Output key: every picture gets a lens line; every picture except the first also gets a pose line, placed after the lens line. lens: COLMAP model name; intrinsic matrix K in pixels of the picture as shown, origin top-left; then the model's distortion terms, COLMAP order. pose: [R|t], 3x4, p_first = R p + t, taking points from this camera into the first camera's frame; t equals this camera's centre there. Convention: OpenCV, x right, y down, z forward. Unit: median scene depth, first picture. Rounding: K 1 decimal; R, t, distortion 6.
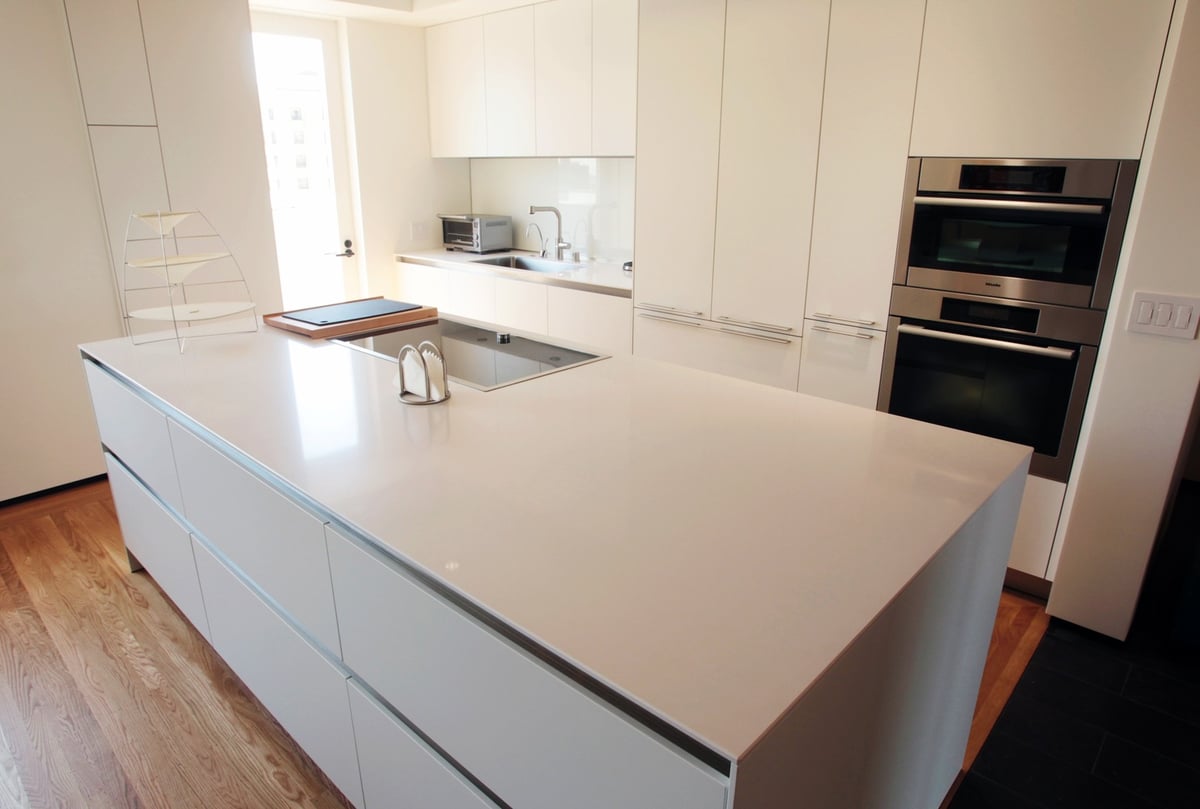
lens RADIAL K [[737.7, 0, 600.0], [0, 737.7, 404.5], [0, 0, 1]] dist [-0.035013, 0.000111]
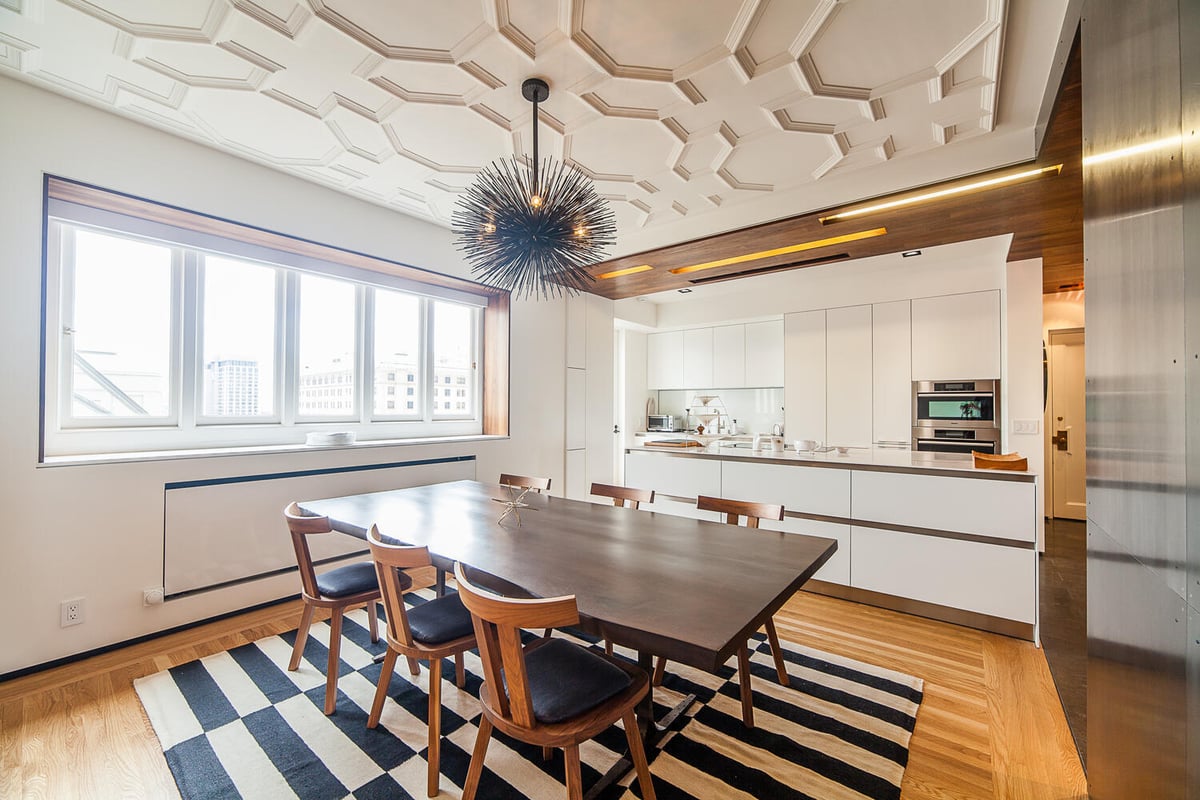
lens RADIAL K [[482.4, 0, 604.2], [0, 482.4, 398.0], [0, 0, 1]] dist [-0.013610, 0.000064]
pose [[0.996389, -0.000824, 0.084898, -0.841071], [0.028944, 0.943349, -0.330537, 0.274864], [-0.079816, 0.331801, 0.939967, -0.568421]]
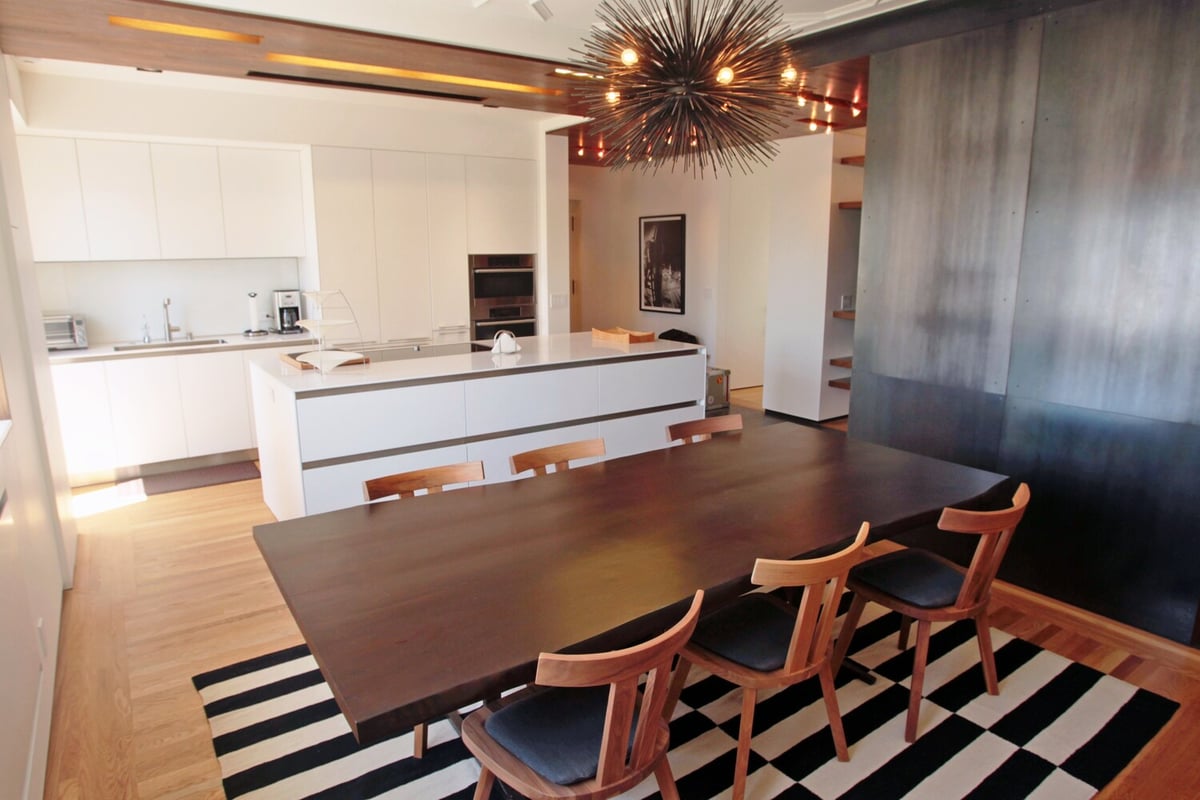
lens RADIAL K [[731.0, 0, 600.0], [0, 731.0, 400.0], [0, 0, 1]] dist [-0.038882, 0.002235]
pose [[0.190283, -0.207552, 0.959539, -1.776213], [0.312116, 0.939475, 0.141318, -0.083620], [-0.930793, 0.272597, 0.243547, 0.124396]]
